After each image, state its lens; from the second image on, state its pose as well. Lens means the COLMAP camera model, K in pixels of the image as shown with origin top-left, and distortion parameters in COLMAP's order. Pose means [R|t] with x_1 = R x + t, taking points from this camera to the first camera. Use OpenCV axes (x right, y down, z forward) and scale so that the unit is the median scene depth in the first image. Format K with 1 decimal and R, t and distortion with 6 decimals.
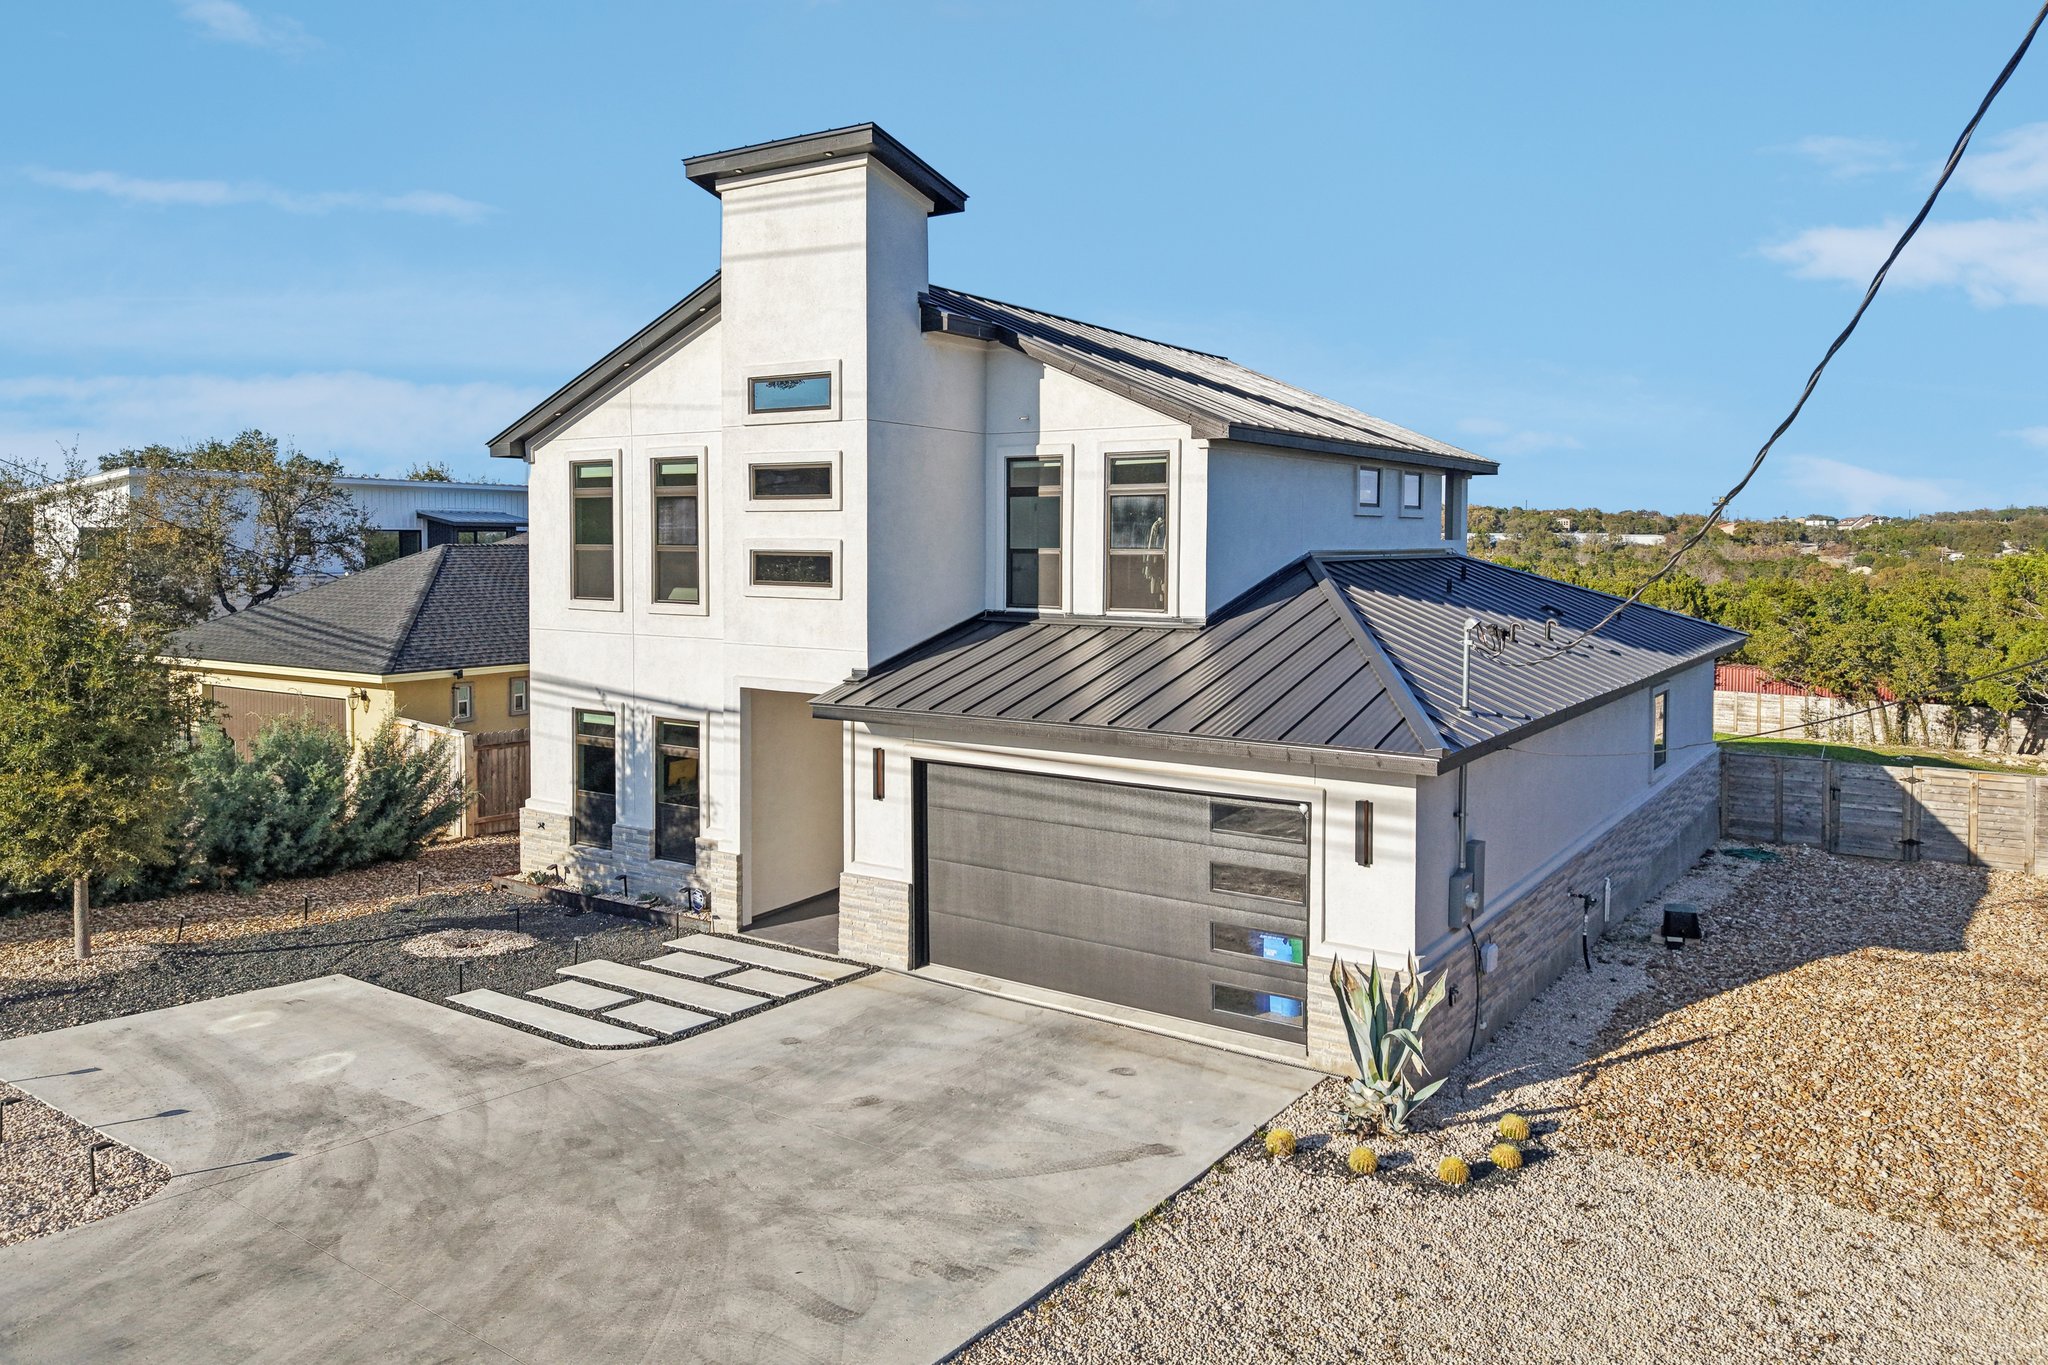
lens RADIAL K [[1407.1, 0, 1051.2], [0, 1407.1, 615.7], [0, 0, 1]] dist [0.039239, -0.063315]
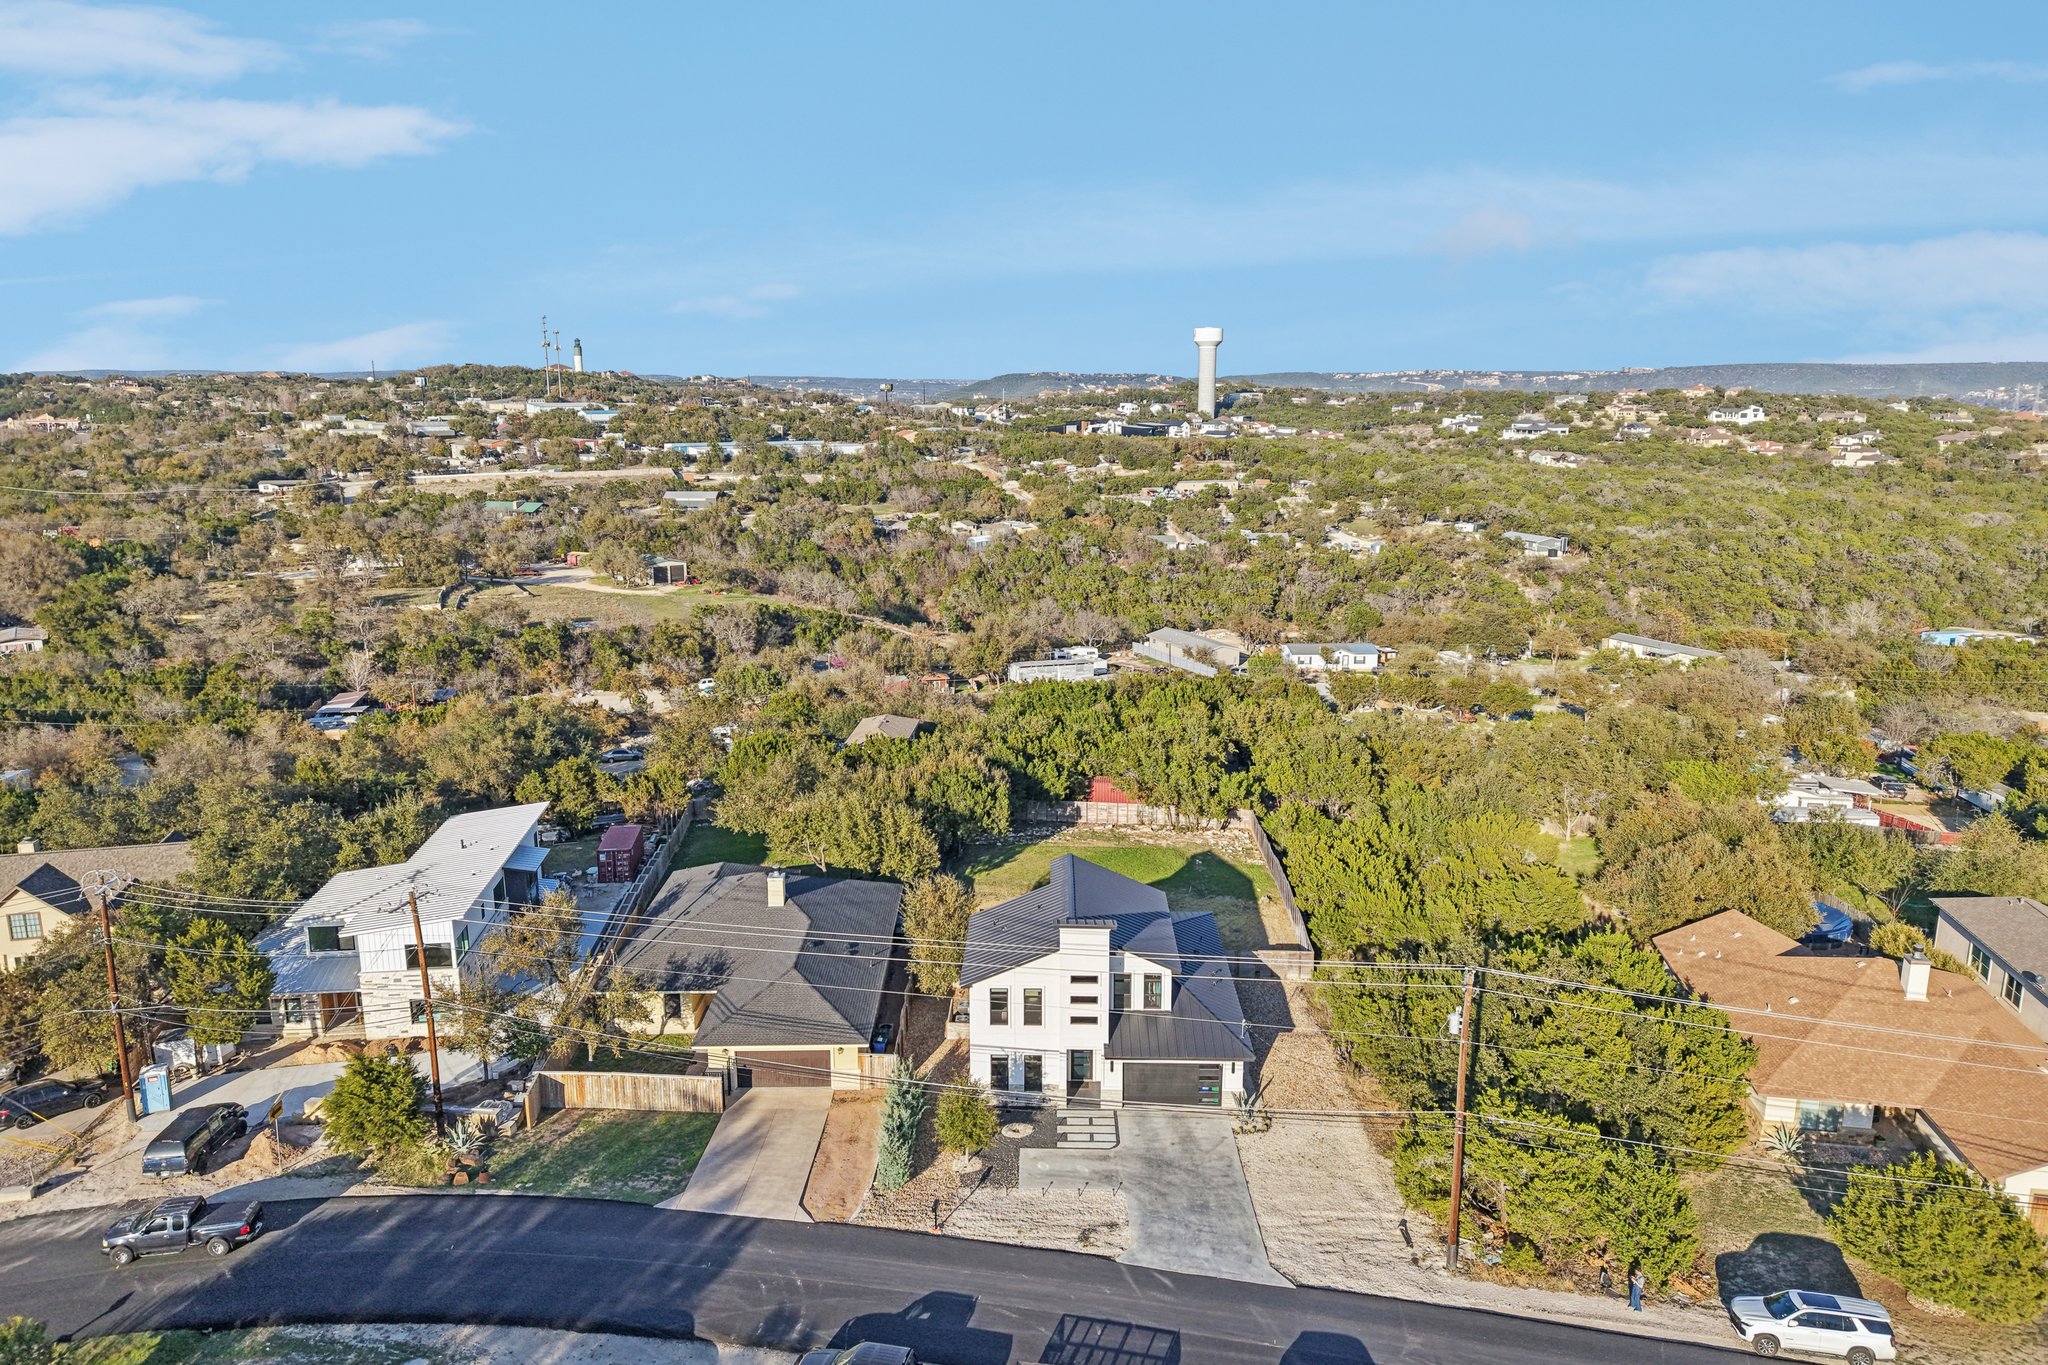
lens RADIAL K [[1358.1, 0, 1016.7], [0, 1358.1, 688.8], [0, 0, 1]] dist [0.047272, -0.061182]
pose [[0.851276, -0.120060, 0.510798, -2.158795], [0.033606, 0.983948, 0.175265, -1.606447], [-0.523641, -0.132034, 0.841646, -1.993431]]
